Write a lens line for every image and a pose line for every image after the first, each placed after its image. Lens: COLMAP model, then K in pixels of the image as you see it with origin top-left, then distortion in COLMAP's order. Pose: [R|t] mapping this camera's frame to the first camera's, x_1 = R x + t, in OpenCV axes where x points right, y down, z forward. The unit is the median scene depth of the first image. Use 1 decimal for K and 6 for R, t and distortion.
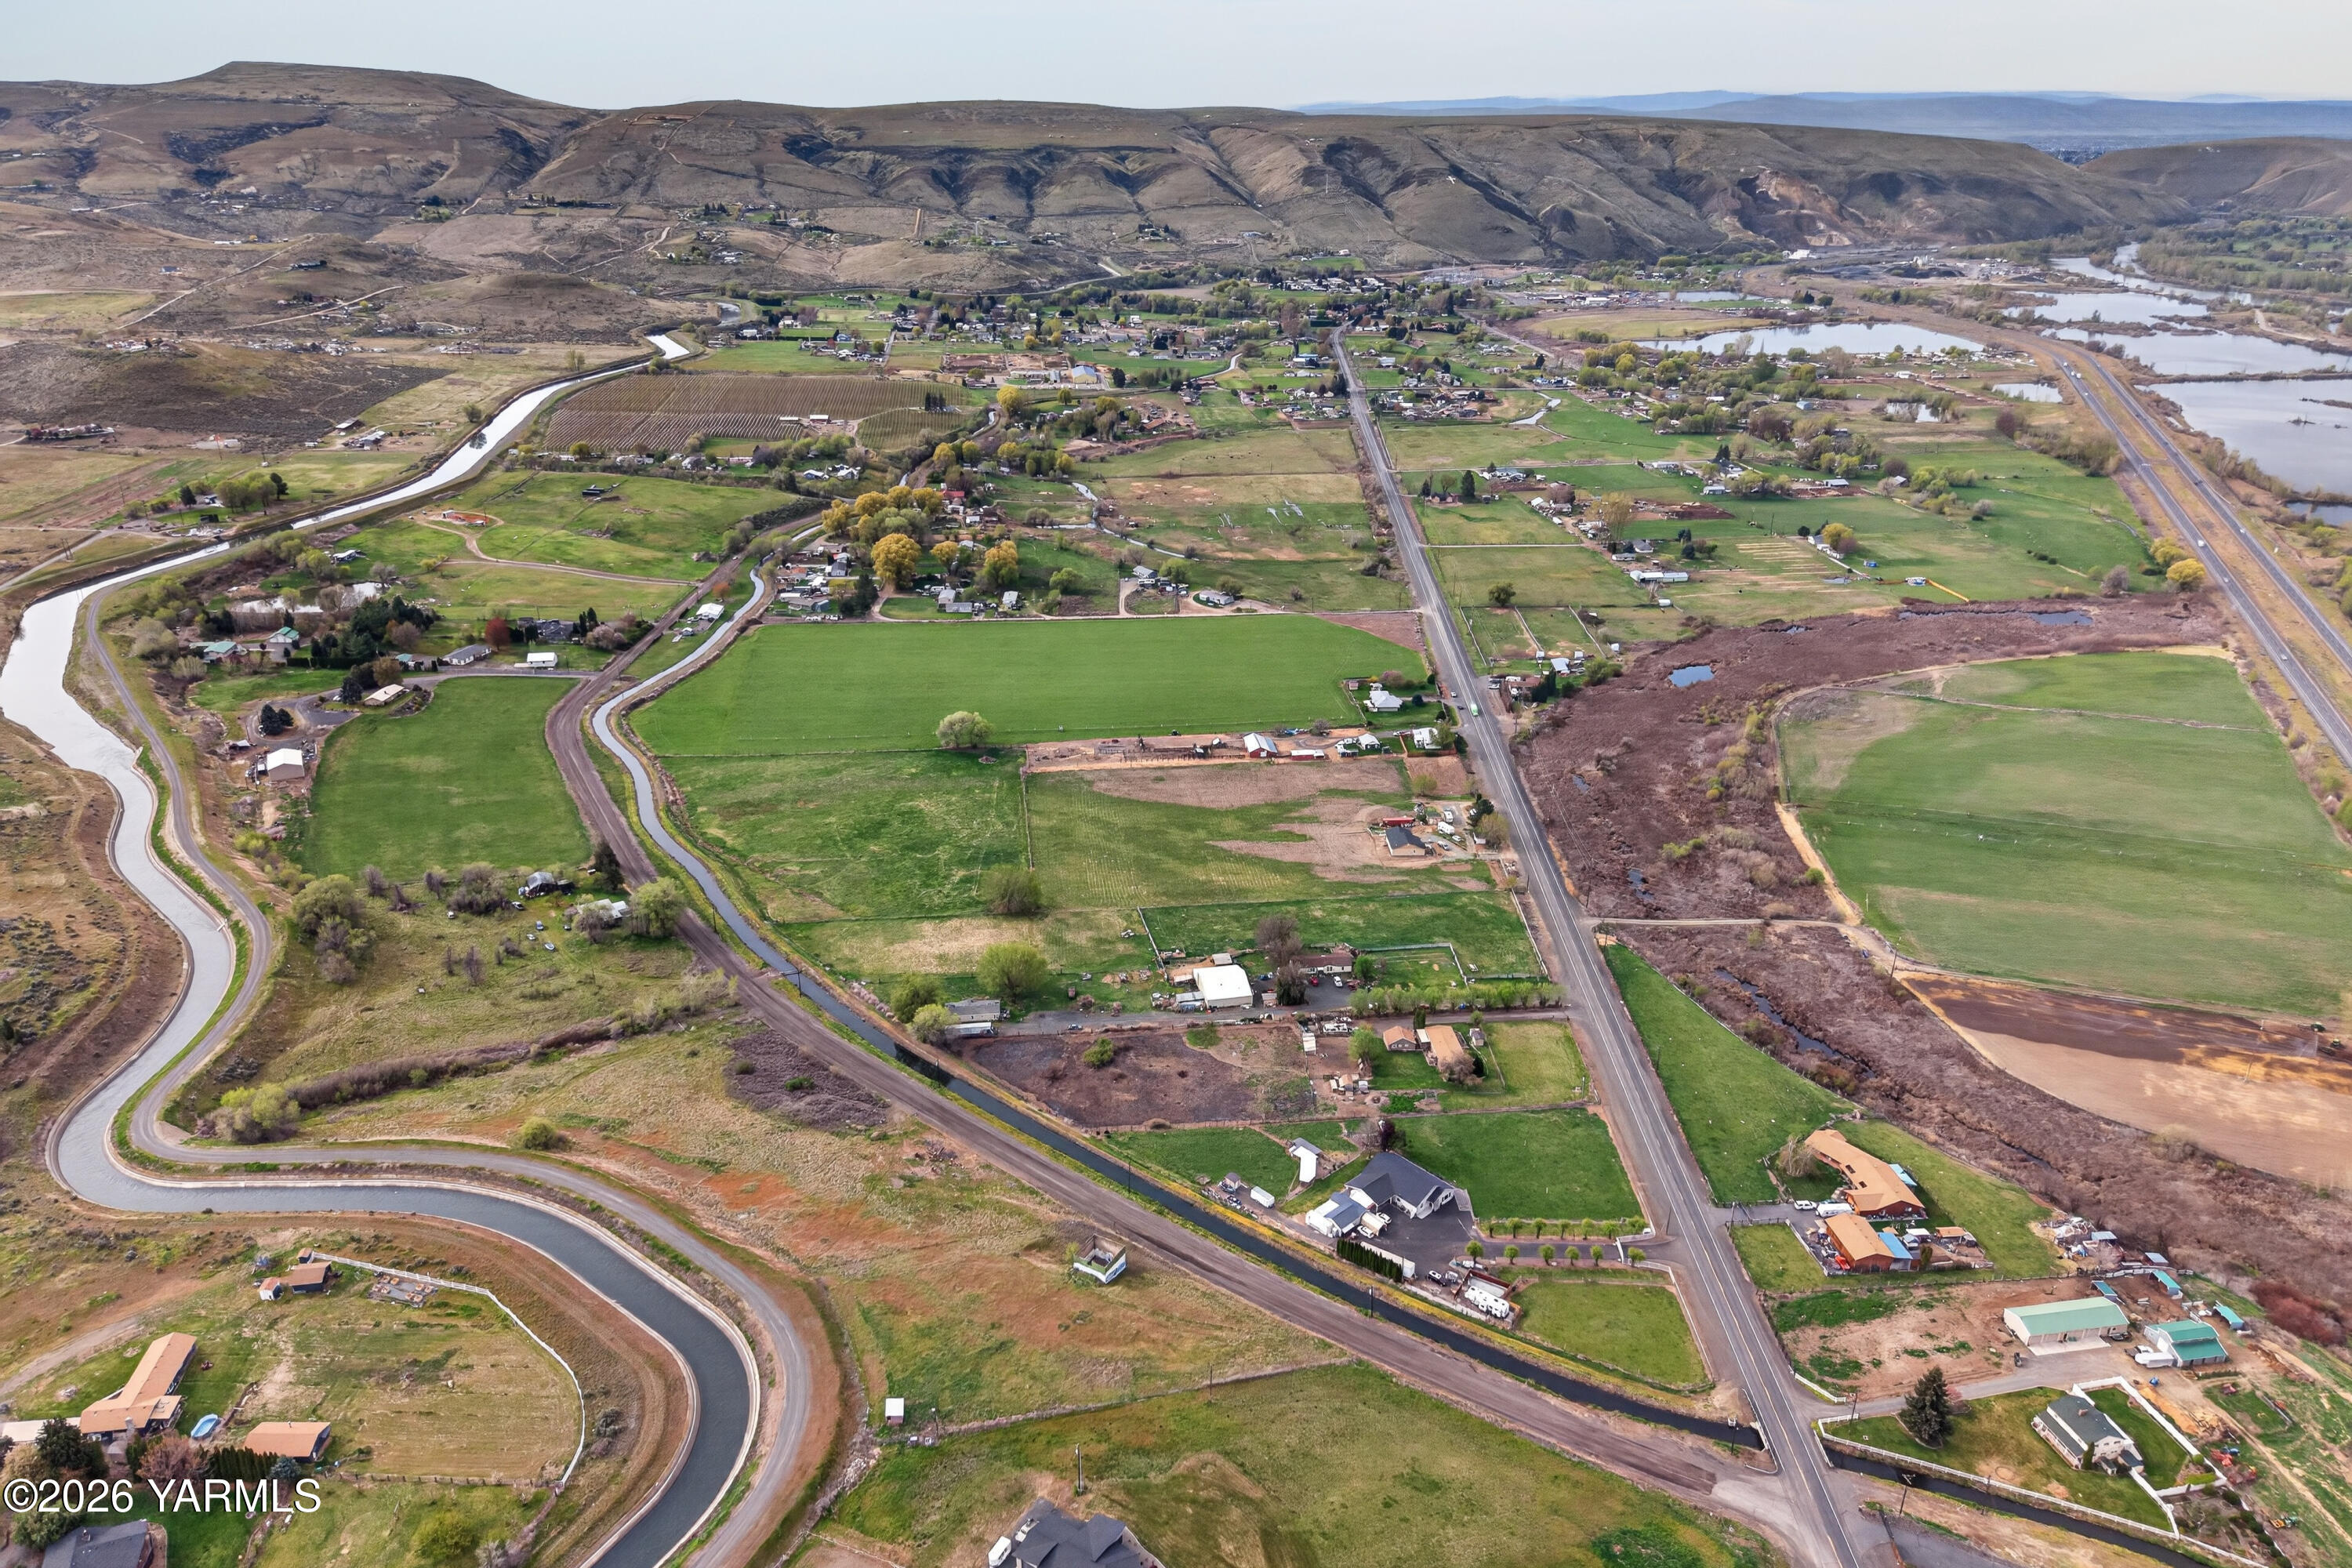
lens RADIAL K [[1564.9, 0, 1179.4], [0, 1564.9, 840.0], [0, 0, 1]] dist [0.079108, -0.081931]
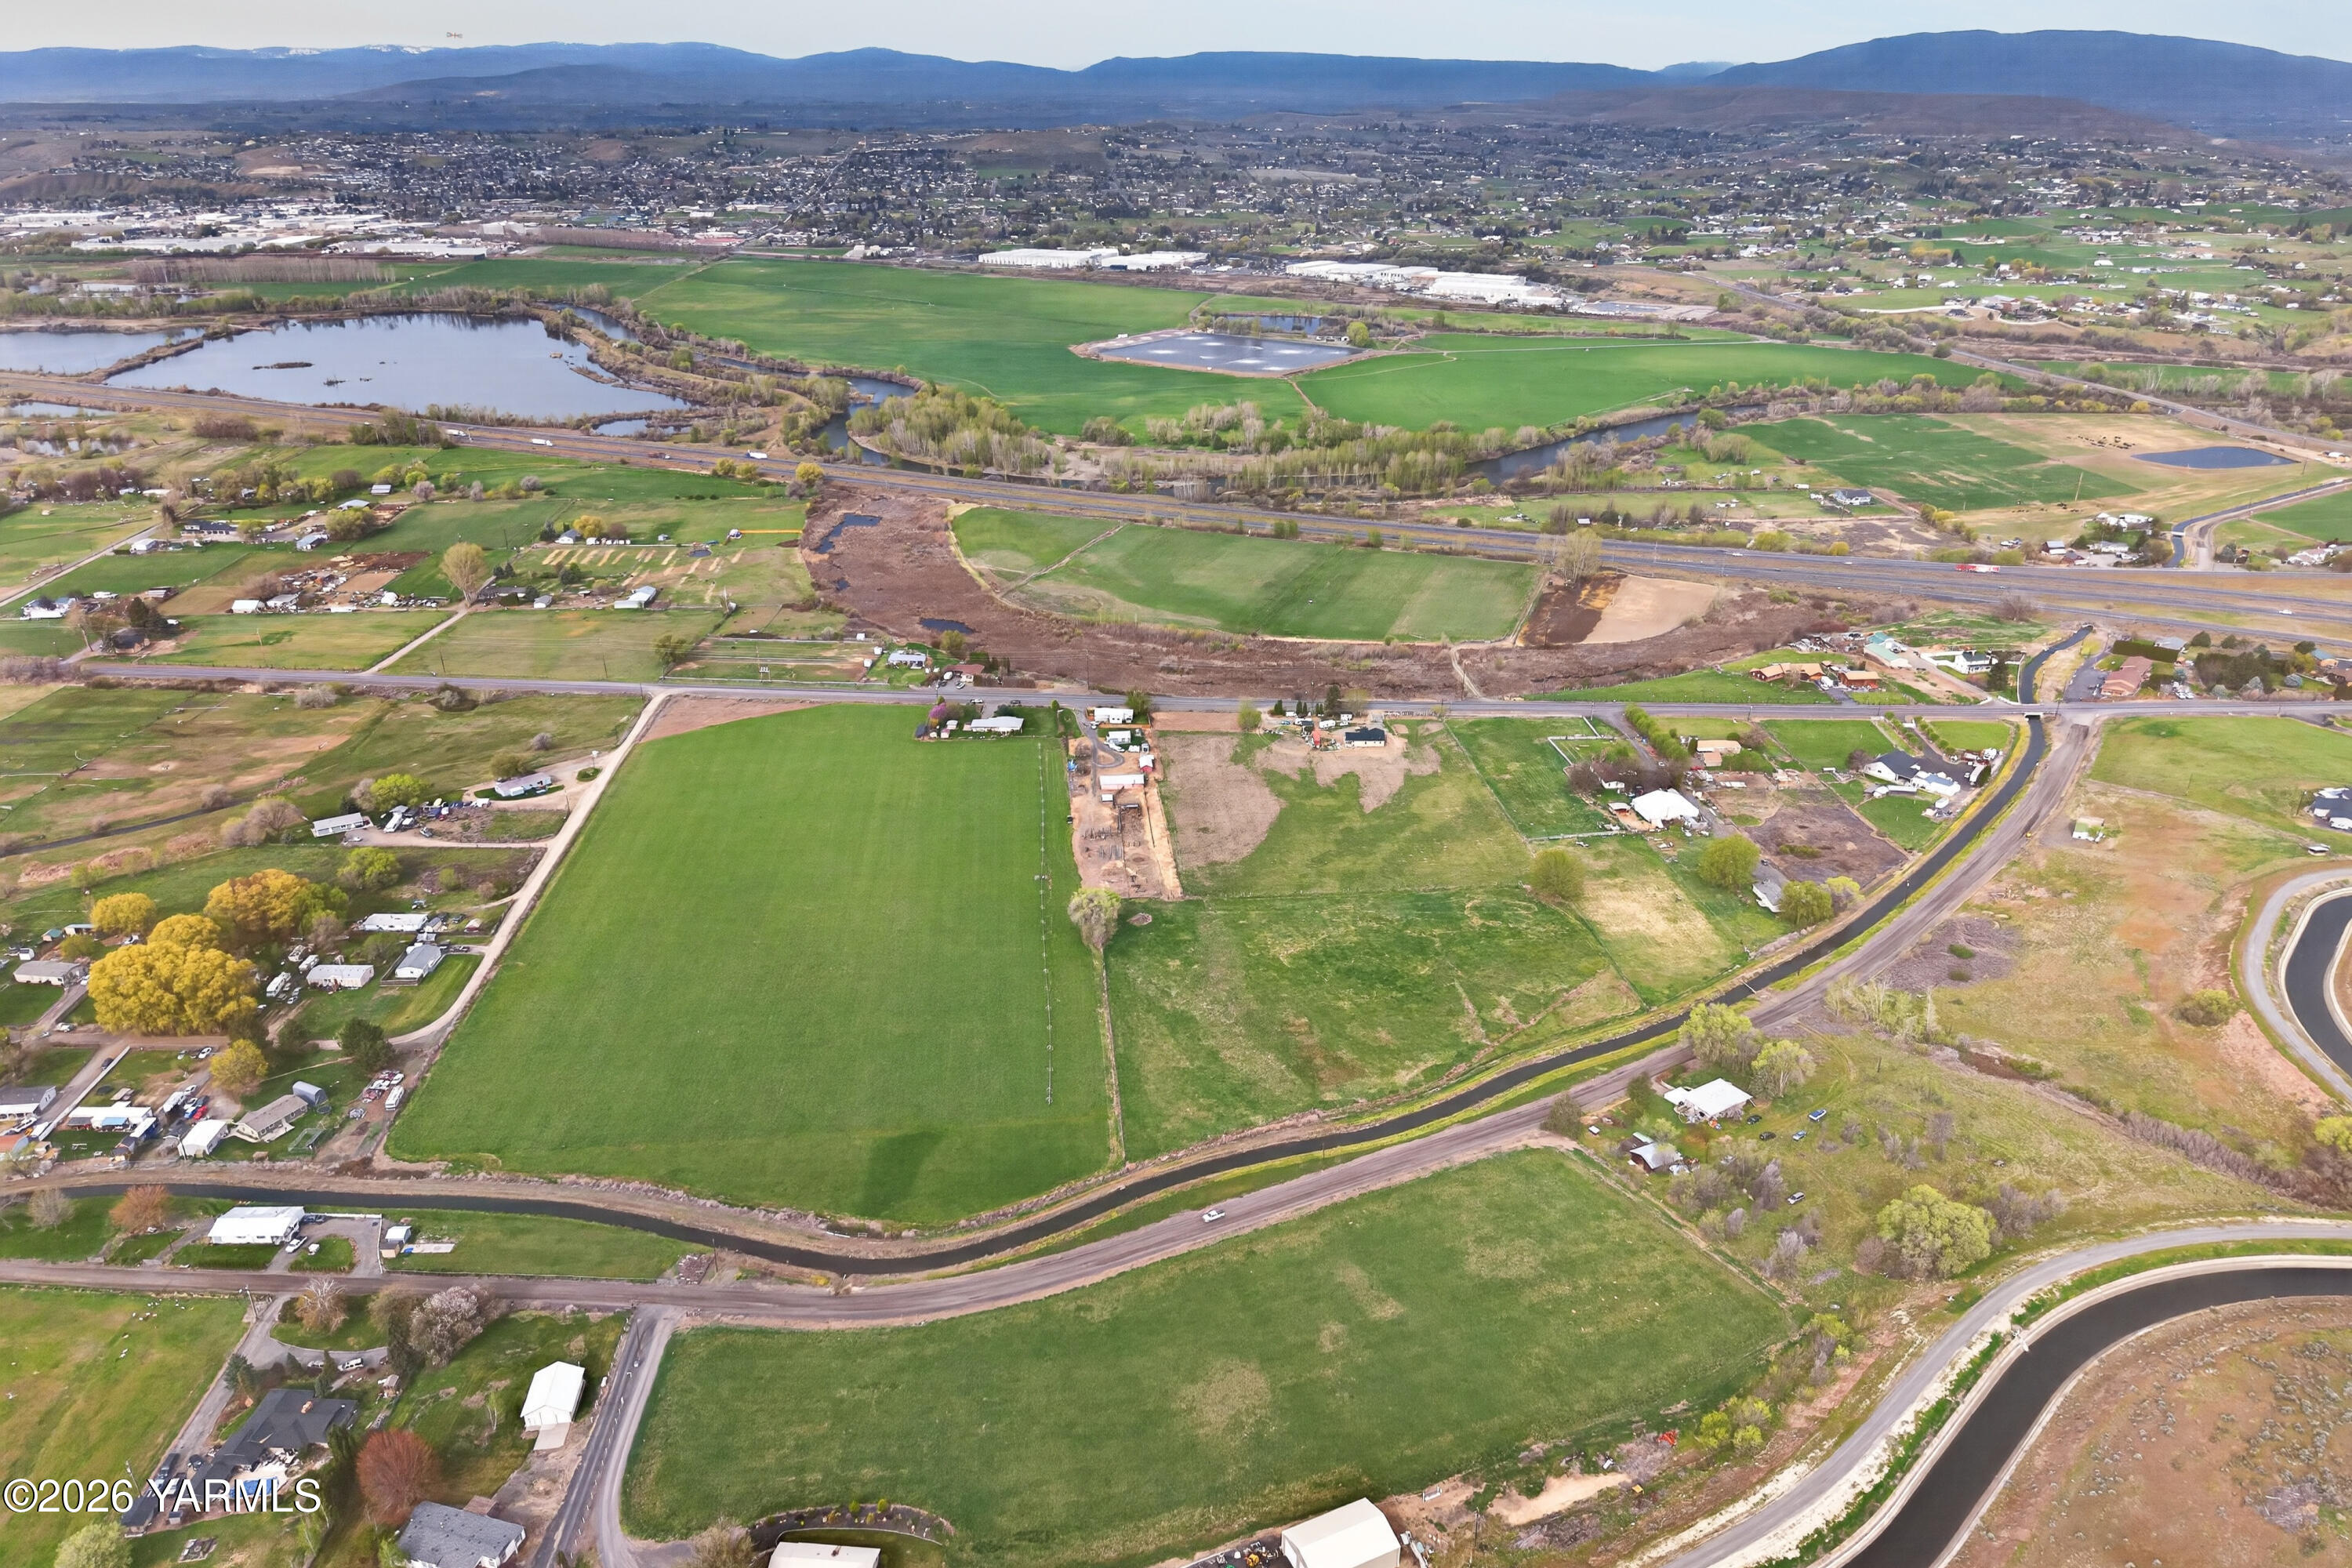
lens RADIAL K [[1564.9, 0, 1174.0], [0, 1564.9, 826.6], [0, 0, 1]] dist [0.079108, -0.081931]
pose [[0.036440, -0.418331, 0.907563, -0.802452], [0.413624, 0.833038, 0.367372, -0.365853], [-0.909718, 0.362003, 0.203388, 0.790699]]
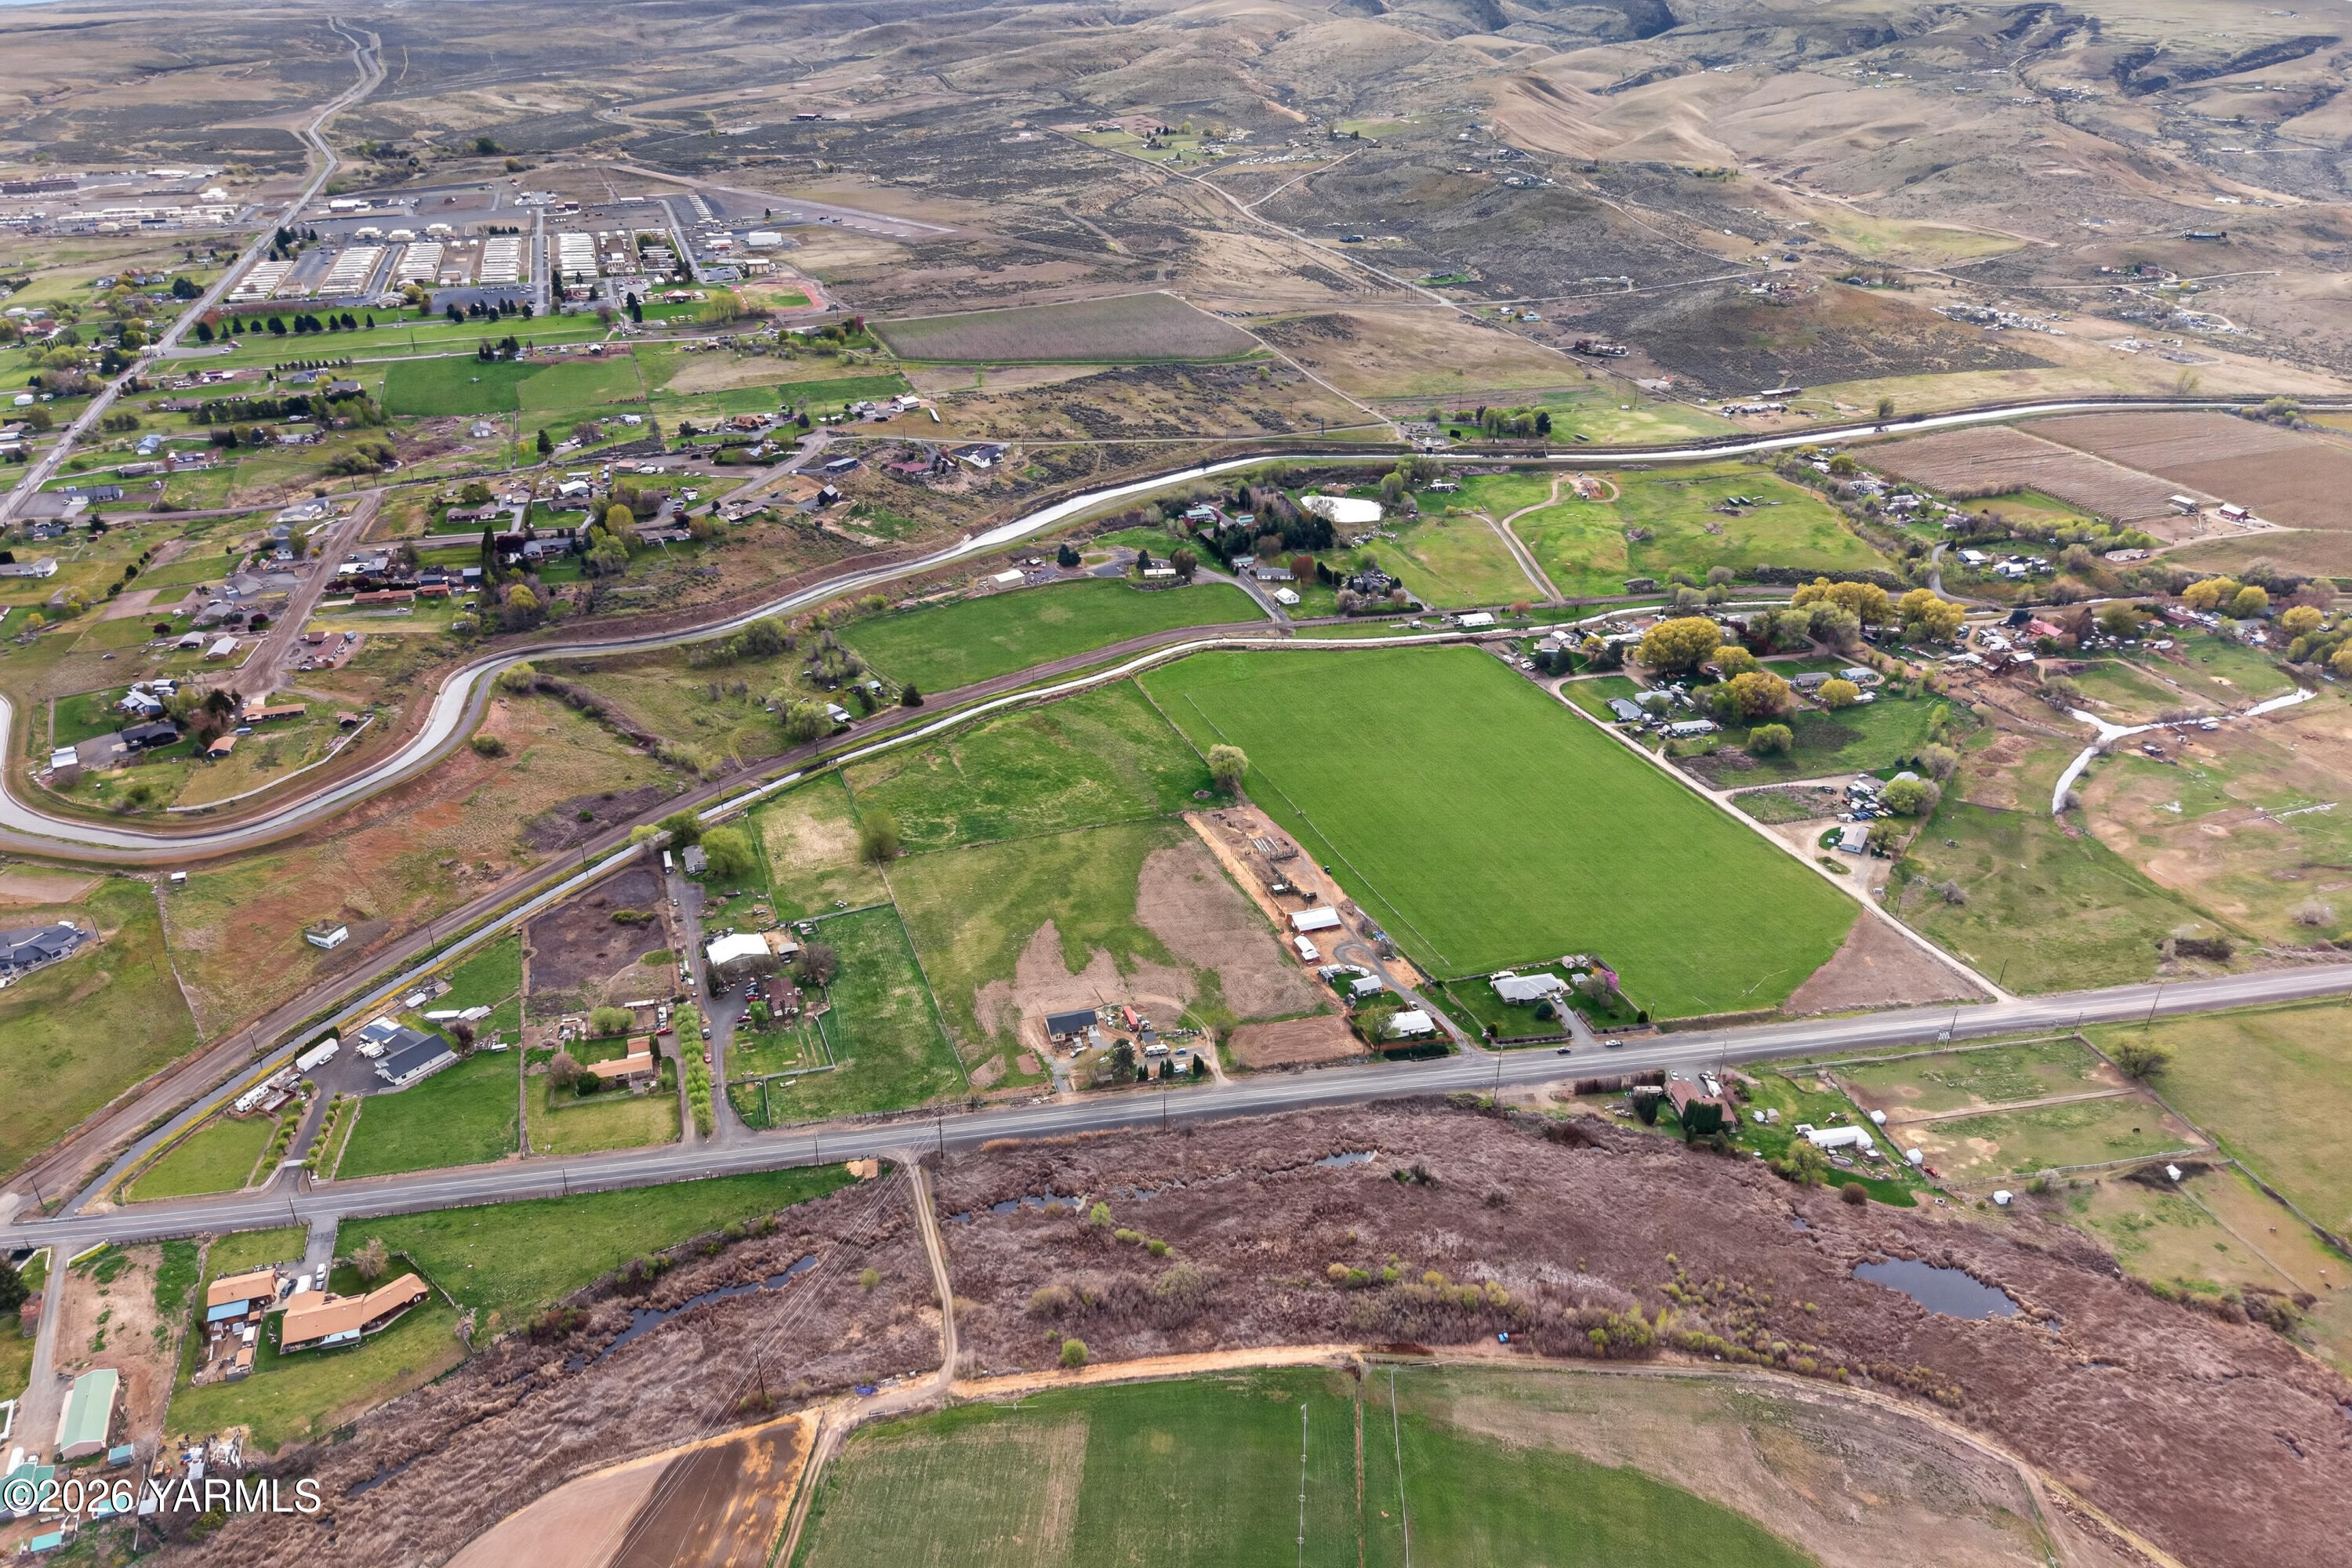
lens RADIAL K [[1564.9, 0, 1175.4], [0, 1564.9, 860.9], [0, 0, 1]] dist [0.079108, -0.081931]
pose [[0.227949, 0.462627, -0.856747, 0.765880], [-0.406300, 0.844837, 0.348095, -0.359535], [0.884850, 0.268749, 0.380546, 0.589750]]
